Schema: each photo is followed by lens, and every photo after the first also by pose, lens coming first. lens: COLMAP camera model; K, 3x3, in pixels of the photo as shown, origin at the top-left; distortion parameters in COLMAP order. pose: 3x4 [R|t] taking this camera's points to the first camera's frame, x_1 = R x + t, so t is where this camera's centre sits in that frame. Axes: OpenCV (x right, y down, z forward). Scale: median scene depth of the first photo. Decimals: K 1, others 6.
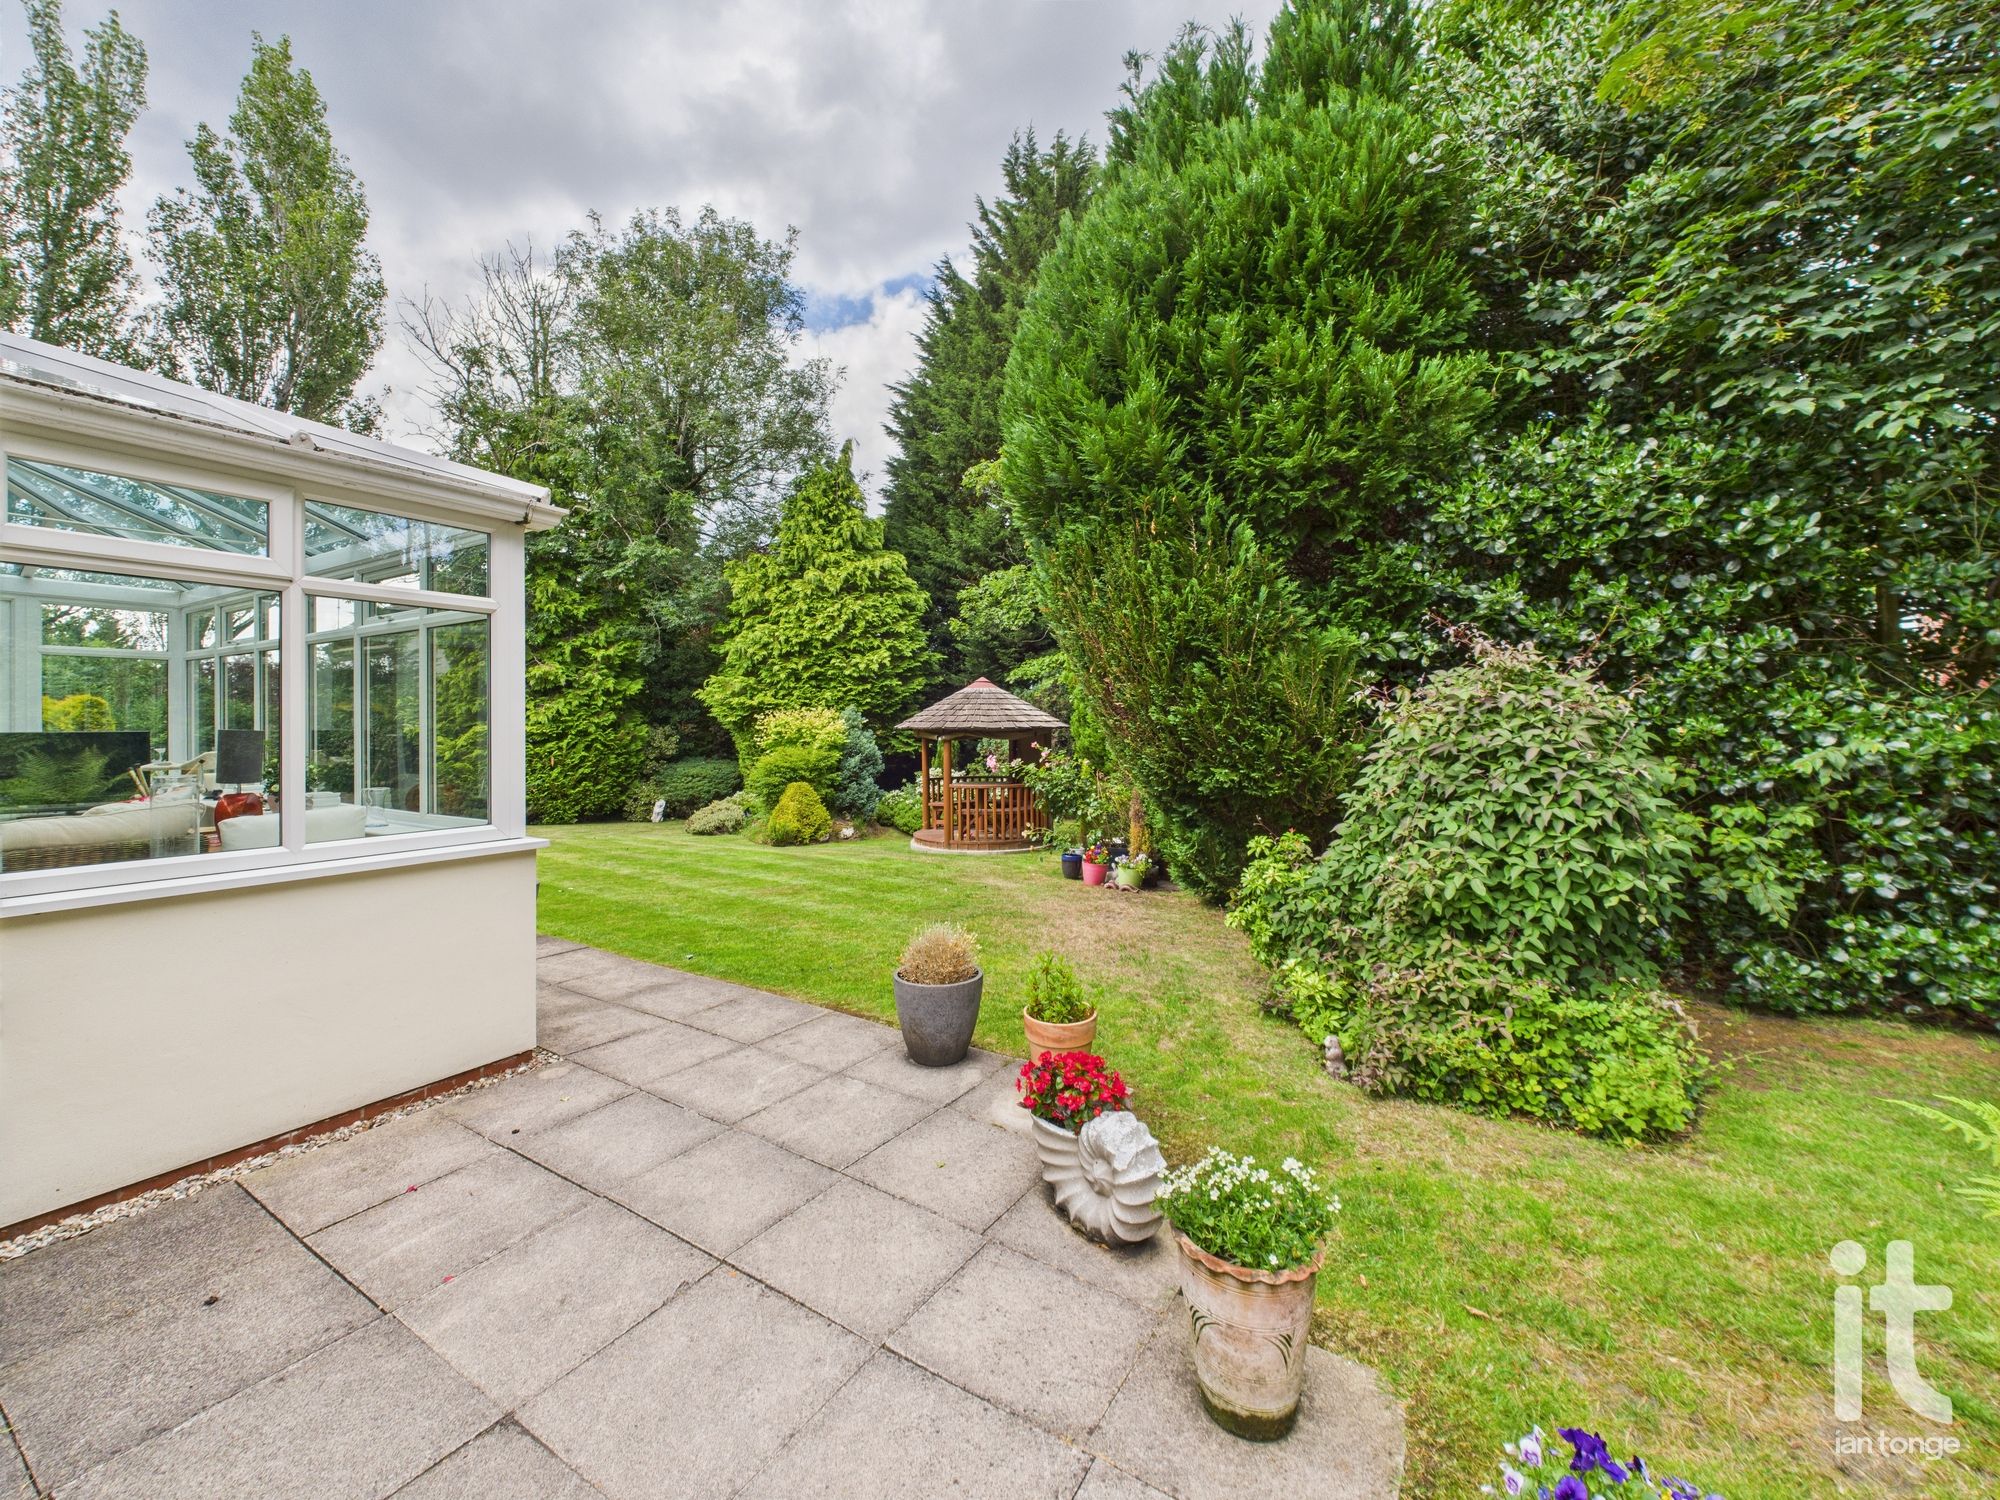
lens RADIAL K [[802.6, 0, 994.9], [0, 802.6, 722.8], [0, 0, 1]] dist [0.000133, 0.000072]
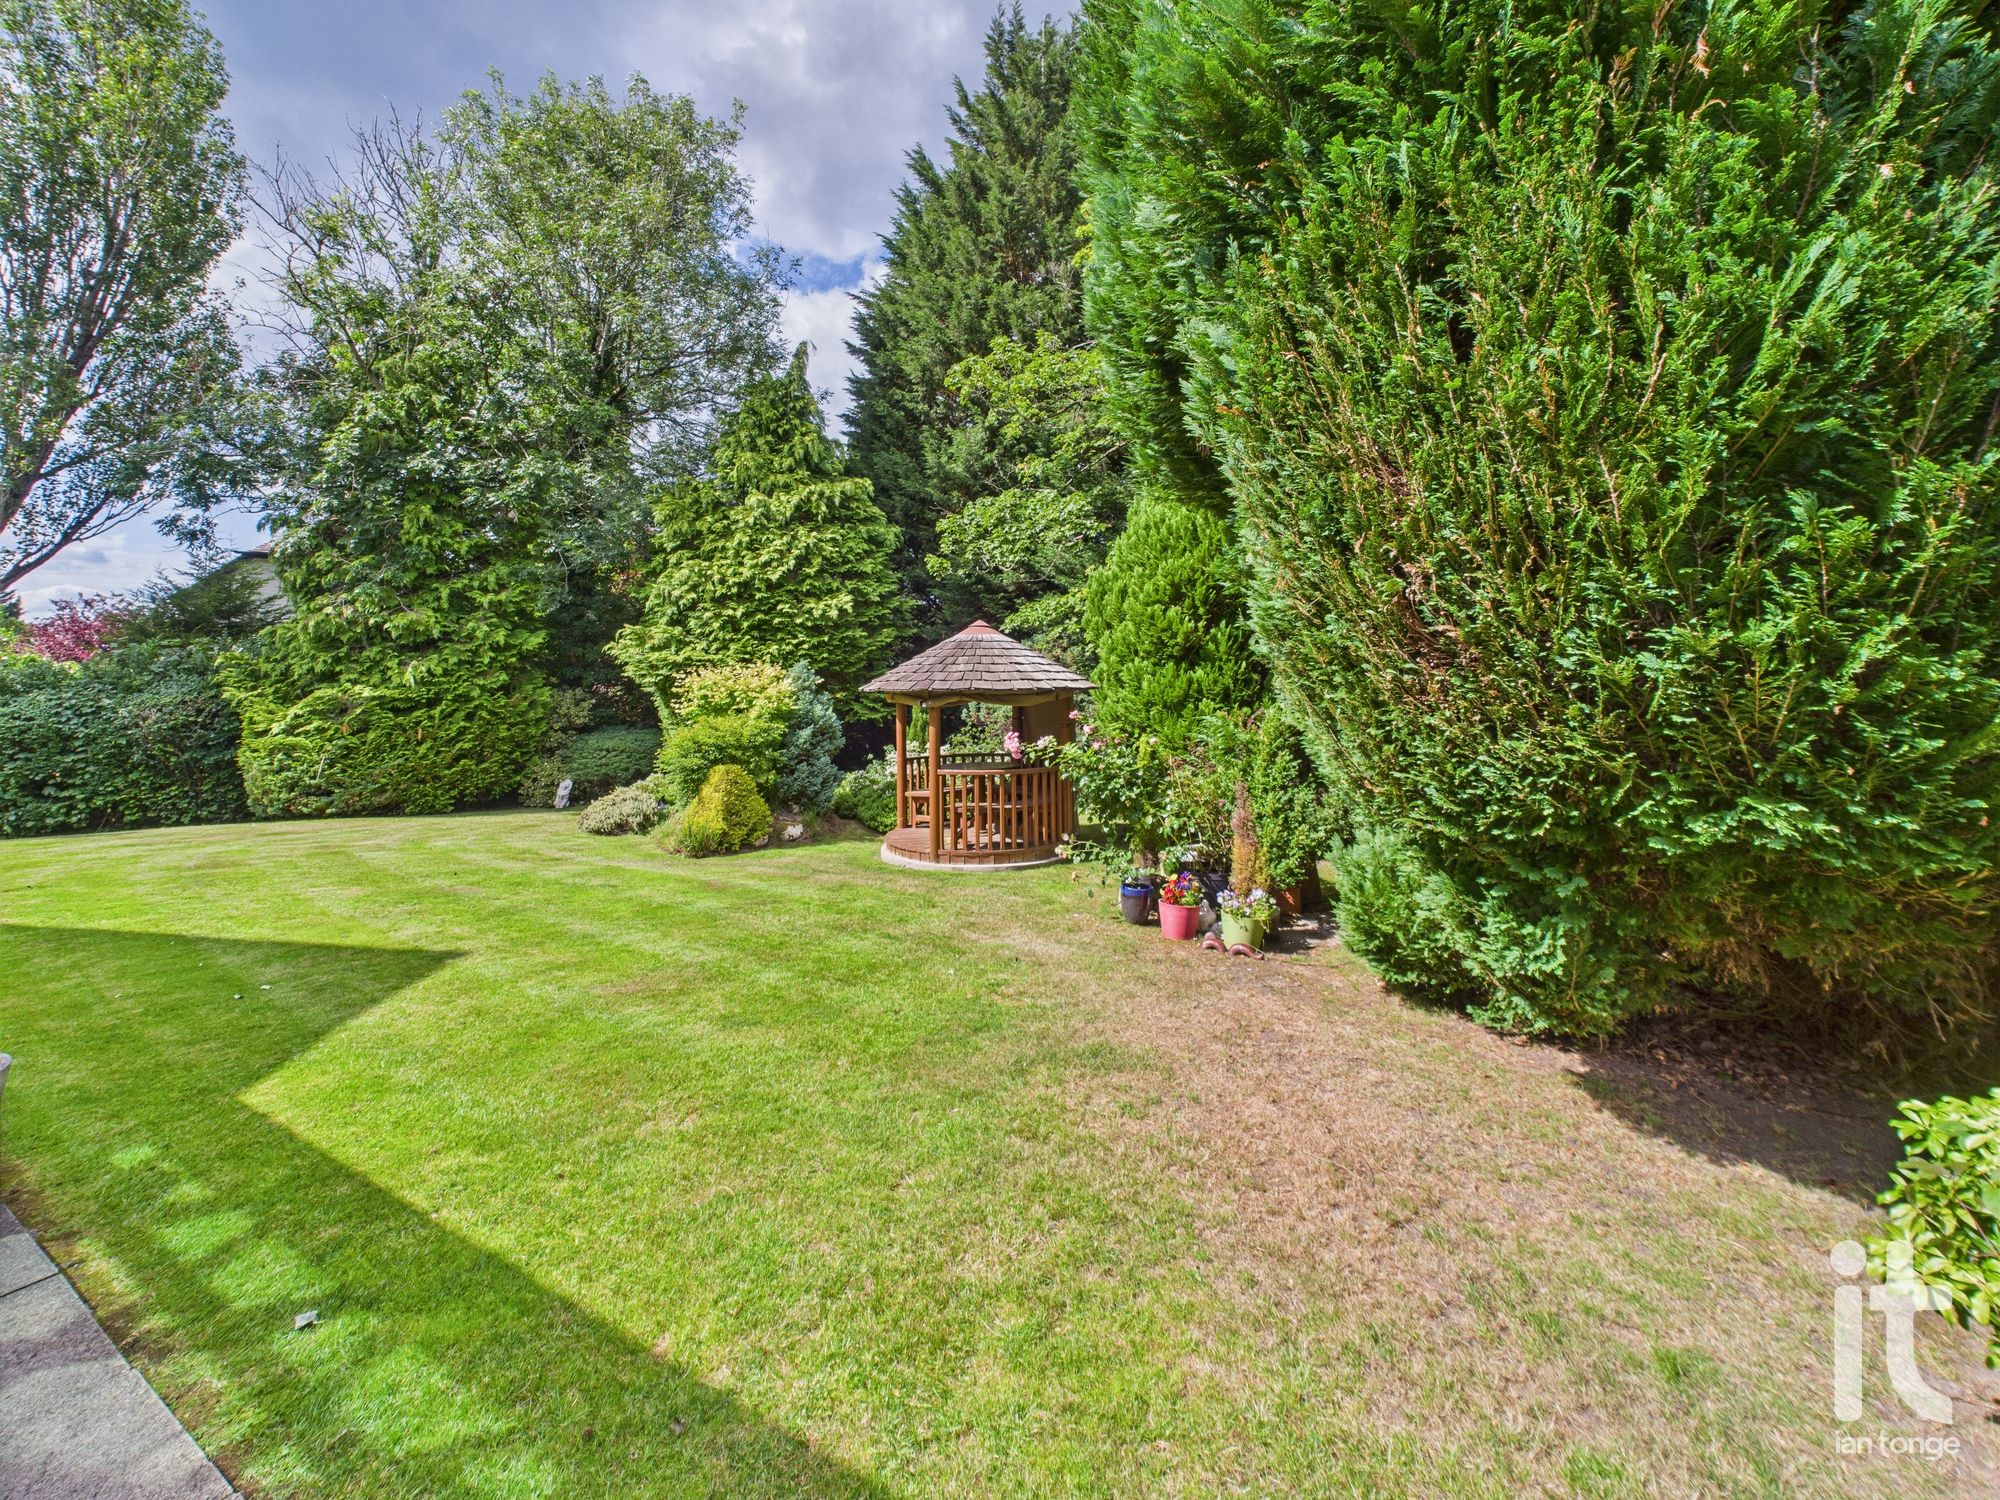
lens RADIAL K [[802.6, 0, 995.9], [0, 802.6, 651.1], [0, 0, 1]] dist [0.000133, 0.000072]
pose [[0.998789, -0.001604, 0.049165, -0.025911], [0.003615, 0.999159, -0.040844, 0.000834], [-0.049058, 0.040973, 0.997955, 0.185683]]
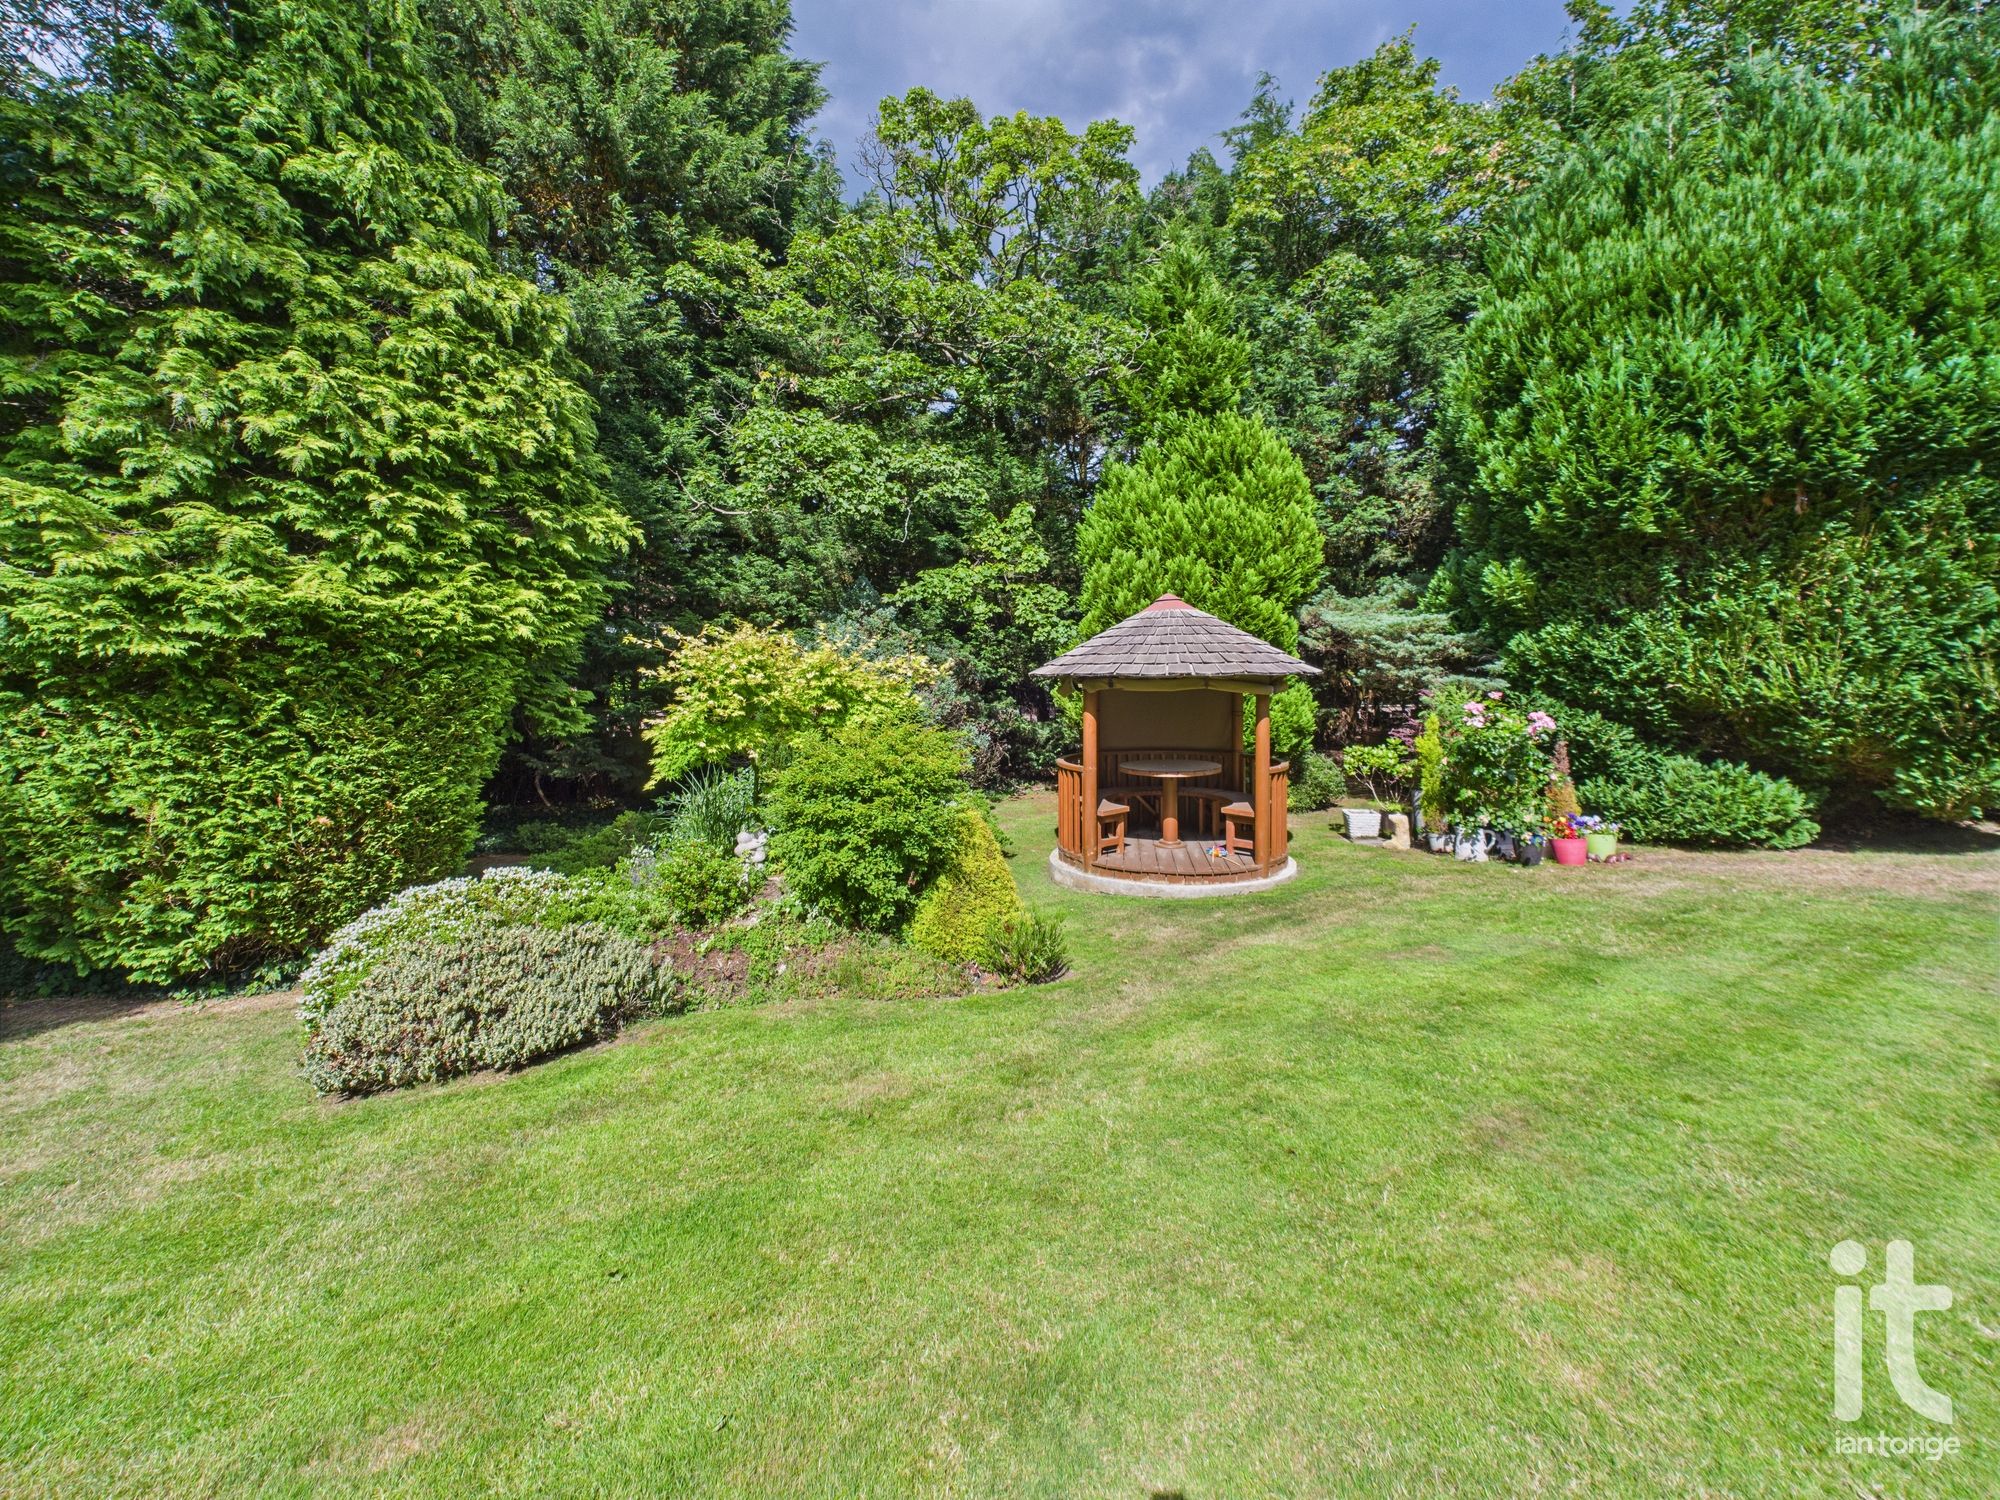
lens RADIAL K [[802.6, 0, 1000.5], [0, 802.6, 687.6], [0, 0, 1]] dist [0.000133, 0.000072]
pose [[0.440707, -0.006831, 0.897625, -0.435238], [0.002034, 0.999976, 0.006611, 0.007578], [-0.897649, -0.001088, 0.440710, 0.589321]]
